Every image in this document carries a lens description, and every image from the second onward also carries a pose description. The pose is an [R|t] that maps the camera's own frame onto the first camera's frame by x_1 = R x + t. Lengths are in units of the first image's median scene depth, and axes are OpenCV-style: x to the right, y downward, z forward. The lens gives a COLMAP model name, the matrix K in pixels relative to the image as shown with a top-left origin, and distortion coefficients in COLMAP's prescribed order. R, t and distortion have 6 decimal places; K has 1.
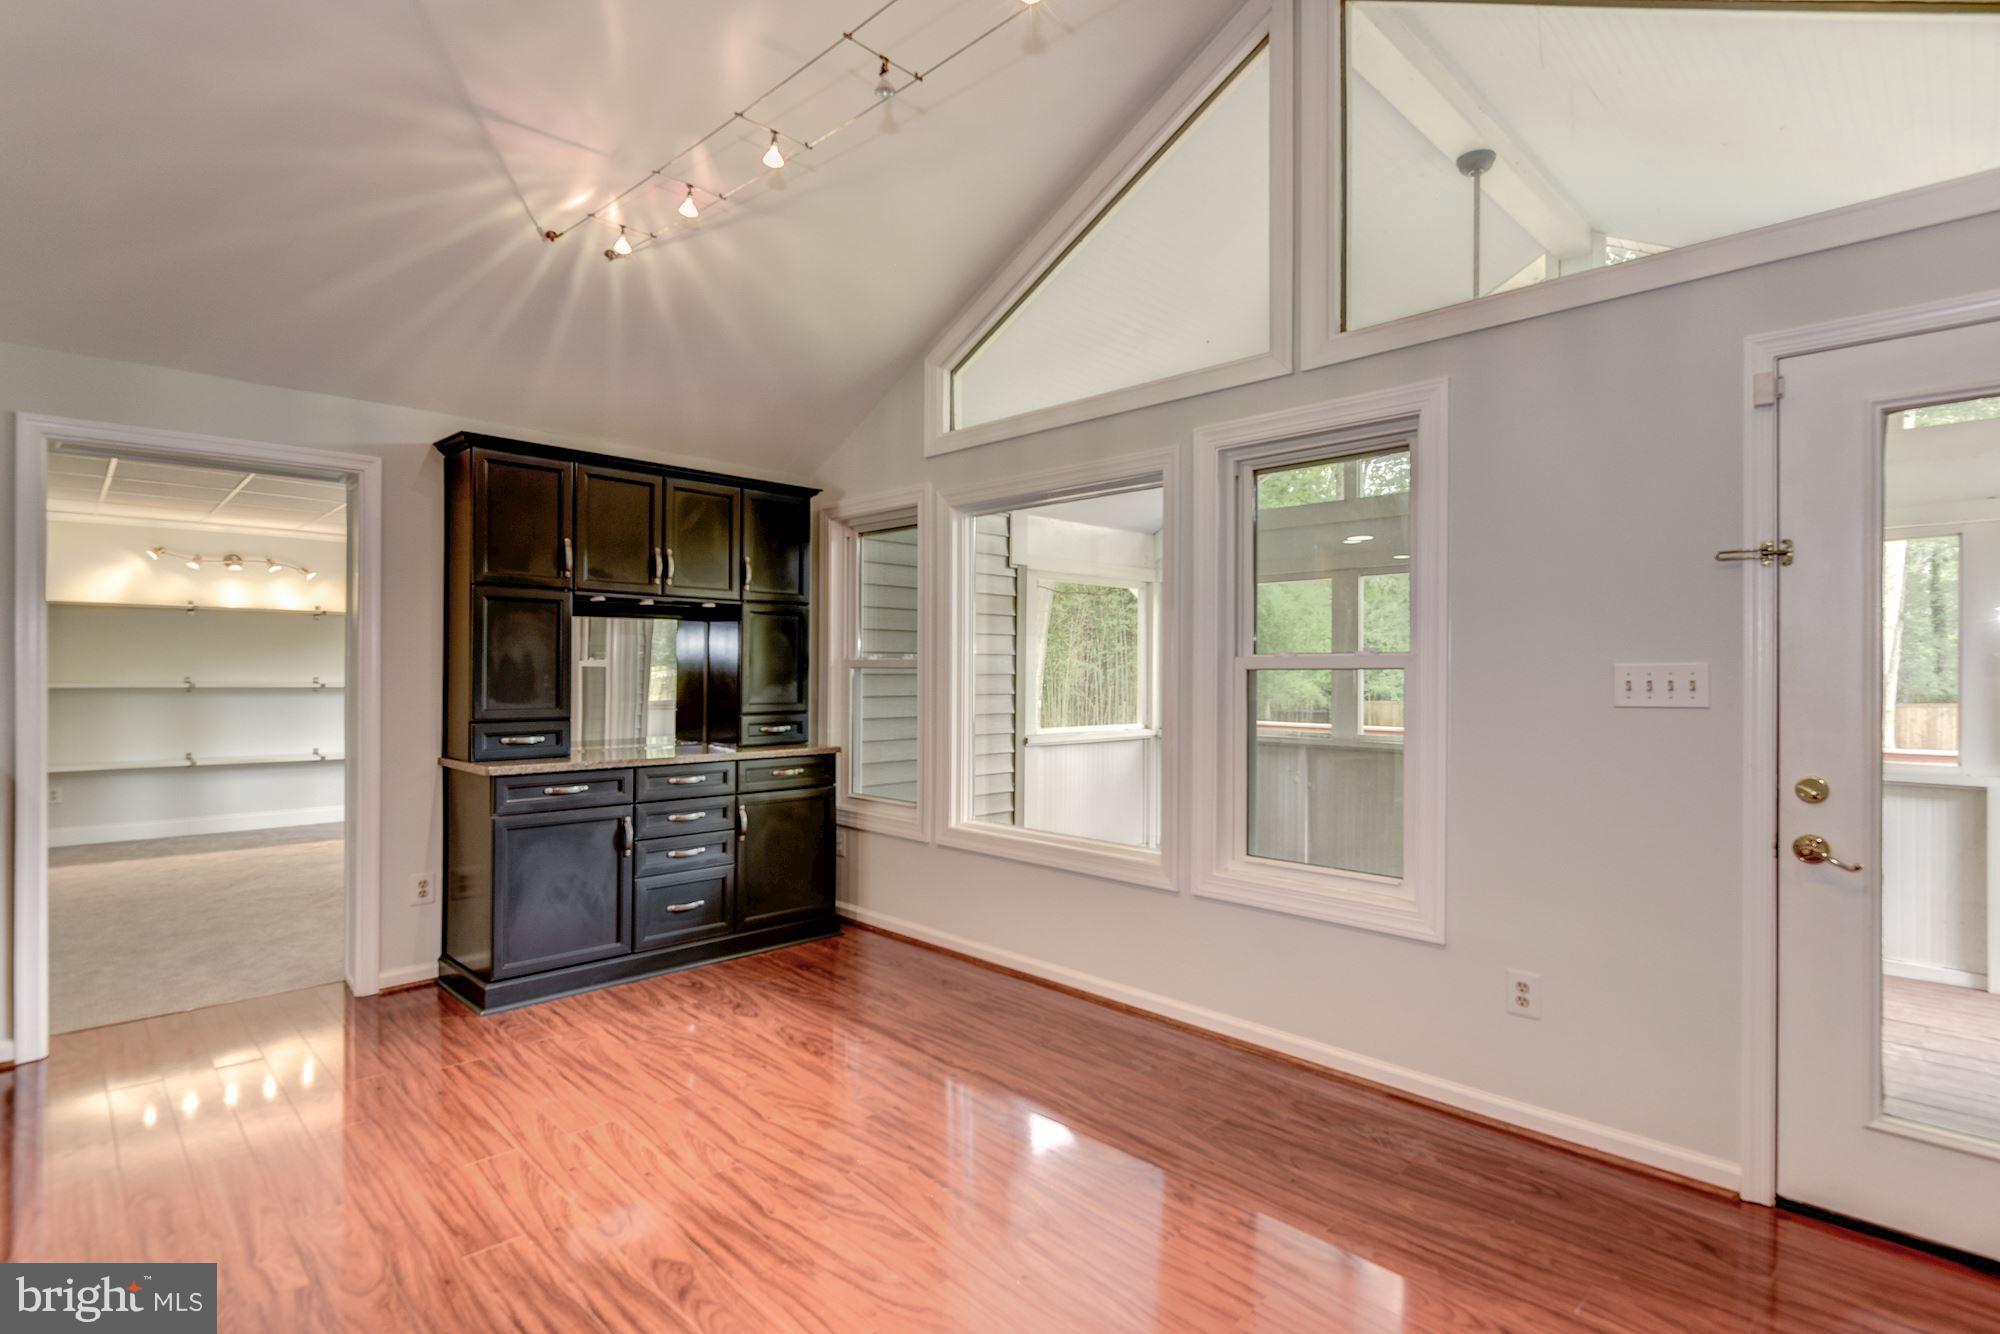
lens RADIAL K [[992.0, 0, 1000.0], [0, 992.0, 667.0], [0, 0, 1]] dist [0.002907, 0.000326]
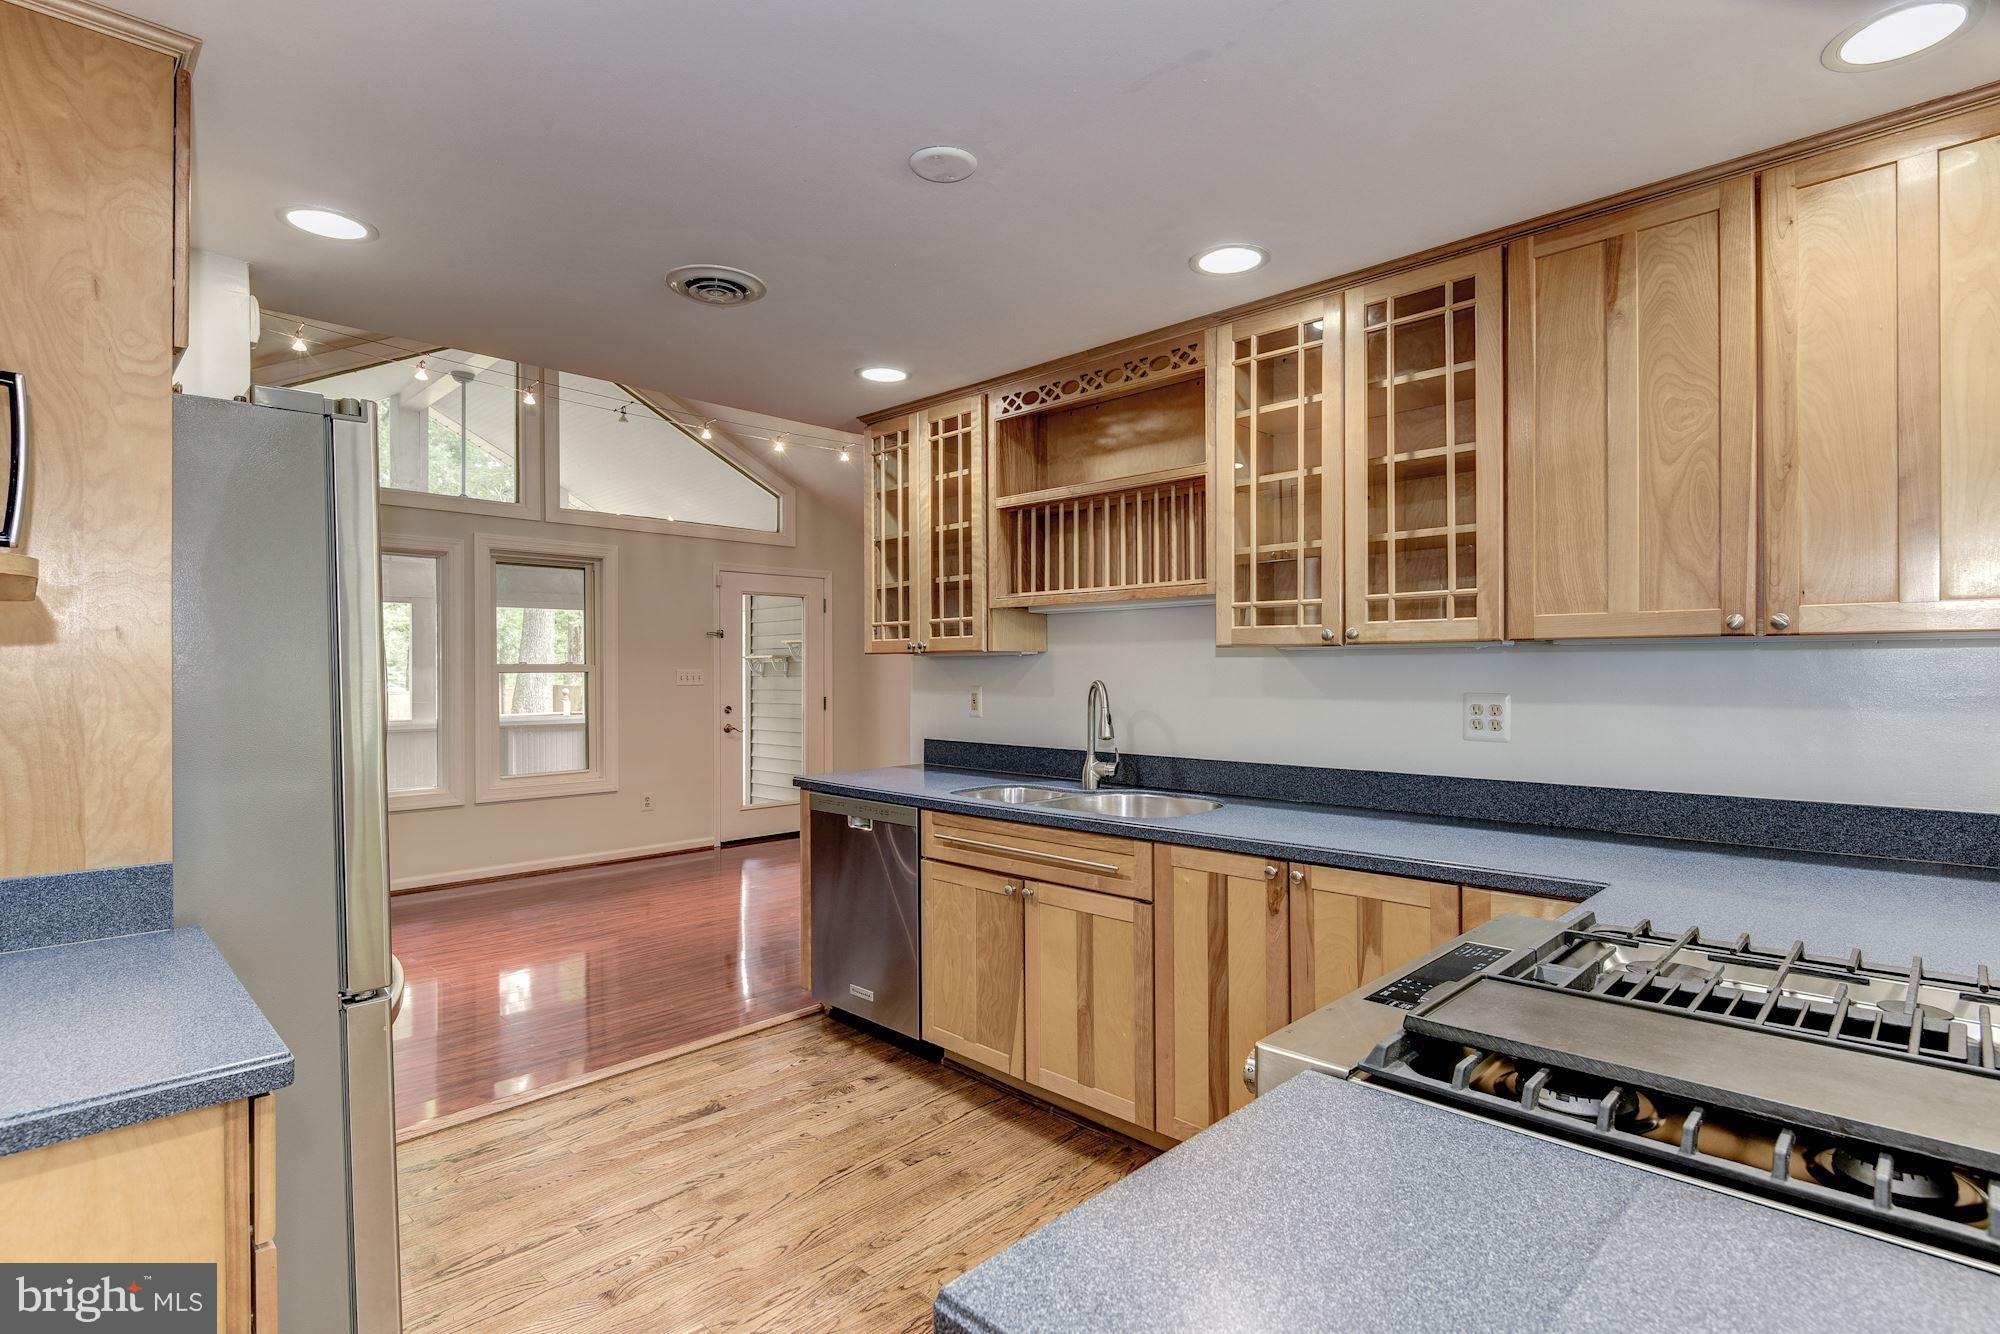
lens RADIAL K [[992.0, 0, 1000.0], [0, 992.0, 667.0], [0, 0, 1]] dist [0.002907, 0.000326]
pose [[-0.001338, 0.002258, 0.999997, -2.284516], [0.003405, 0.999992, -0.002254, -0.002646], [-0.999993, 0.003402, -0.001345, 0.133459]]
